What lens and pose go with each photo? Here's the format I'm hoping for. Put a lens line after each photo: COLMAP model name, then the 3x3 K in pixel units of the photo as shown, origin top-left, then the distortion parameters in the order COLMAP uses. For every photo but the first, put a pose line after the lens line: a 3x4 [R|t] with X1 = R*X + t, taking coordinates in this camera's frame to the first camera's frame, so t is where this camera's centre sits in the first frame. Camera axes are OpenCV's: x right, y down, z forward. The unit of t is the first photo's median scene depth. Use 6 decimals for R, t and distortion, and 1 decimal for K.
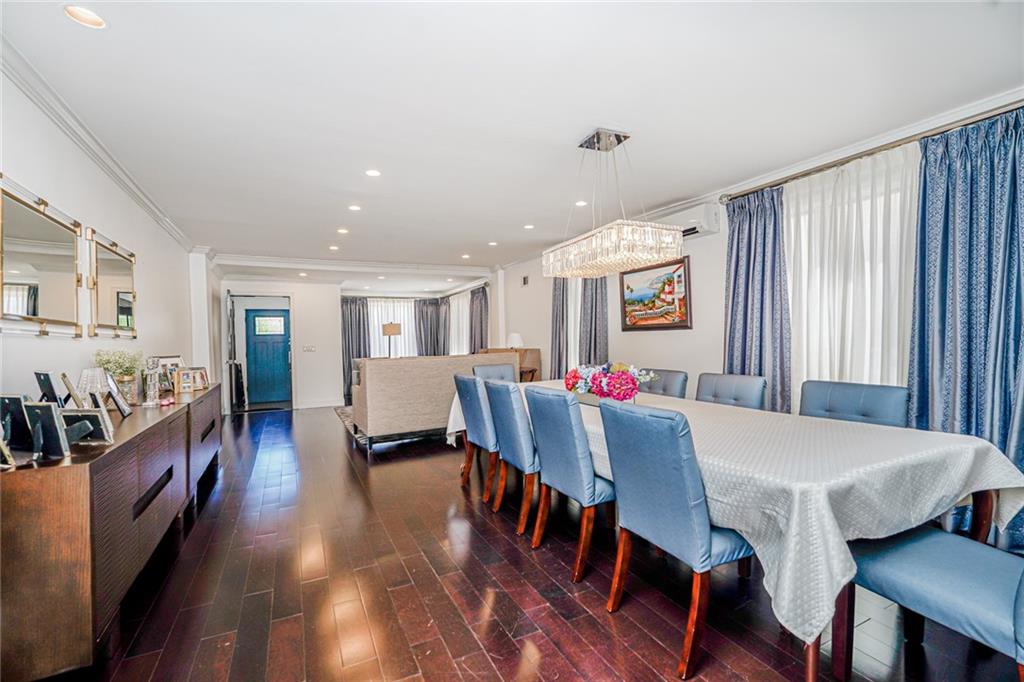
lens RADIAL K [[450.4, 0, 520.5], [0, 450.4, 341.8], [0, 0, 1]] dist [-0.005045, 0.001251]
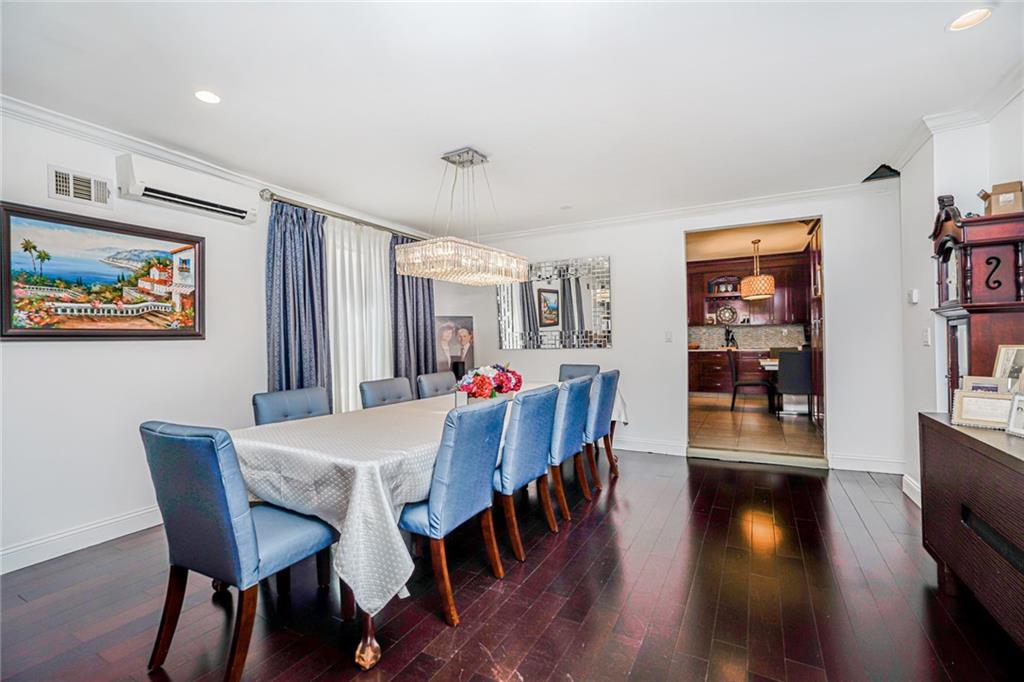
lens RADIAL K [[450.4, 0, 516.6], [0, 450.4, 342.3], [0, 0, 1]] dist [-0.005045, 0.001251]
pose [[-0.557028, 0.027364, 0.830043, -0.462038], [0.036361, 0.999302, -0.008543, 0.000236], [-0.829697, 0.025423, -0.557635, 0.915470]]
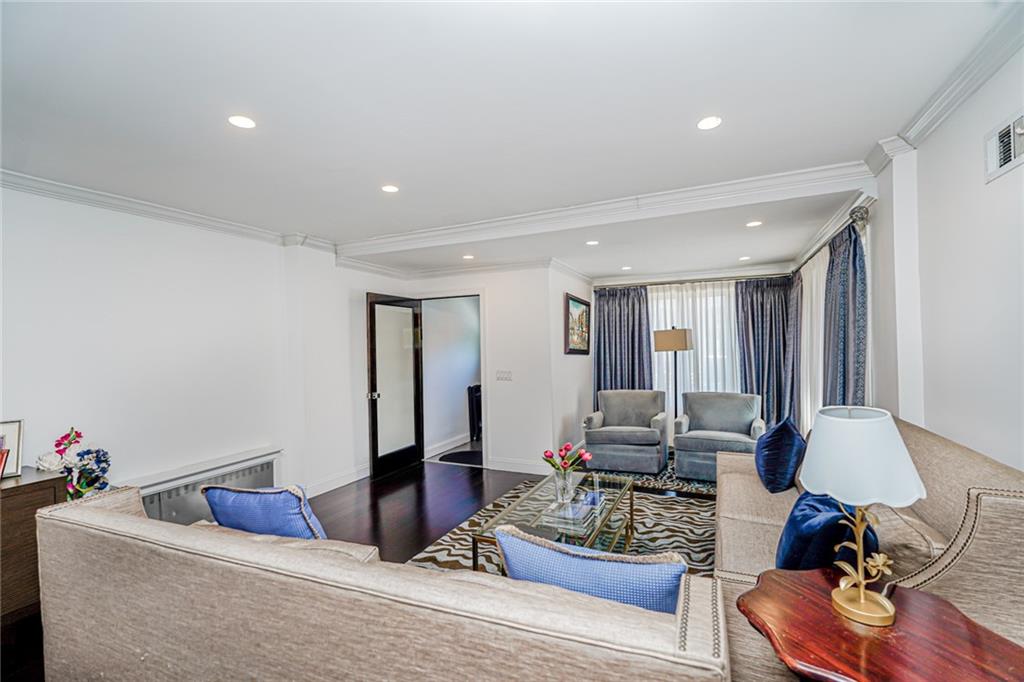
lens RADIAL K [[450.4, 0, 518.0], [0, 450.4, 340.8], [0, 0, 1]] dist [-0.005045, 0.001251]
pose [[0.600666, 0.010903, -0.799426, 0.067130], [-0.001370, 0.999920, 0.012608, -0.067007], [0.799499, -0.006478, 0.600633, 1.042612]]
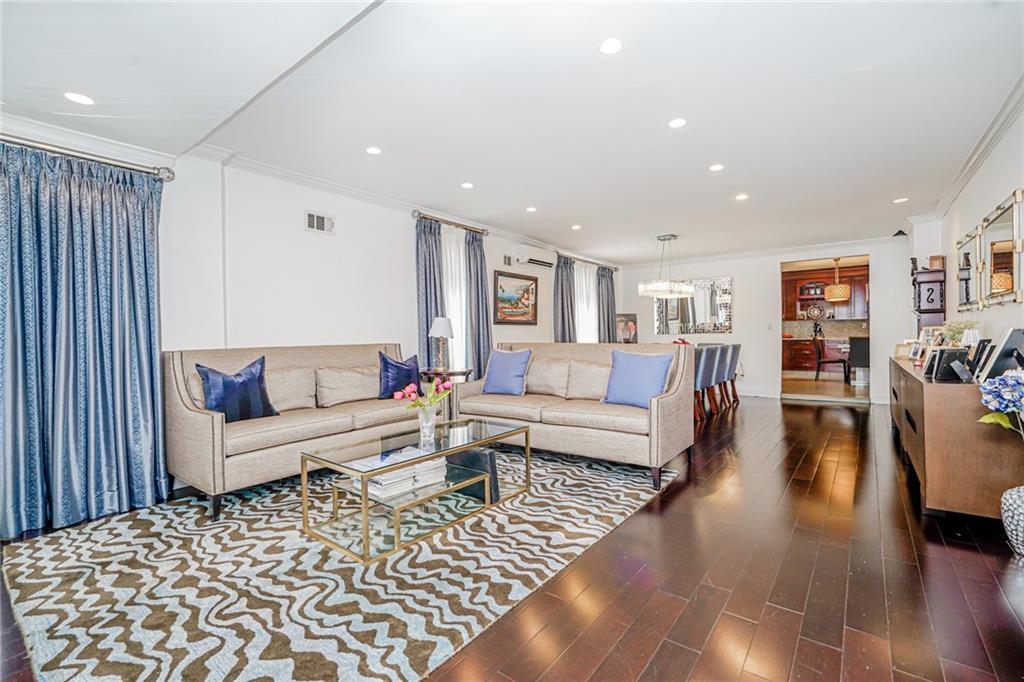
lens RADIAL K [[450.4, 0, 520.1], [0, 450.4, 344.7], [0, 0, 1]] dist [-0.005045, 0.001251]
pose [[-0.412005, 0.009808, 0.911129, -0.928661], [0.026467, 0.999649, 0.001207, 0.032159], [-0.910797, 0.024612, -0.412120, 1.567931]]
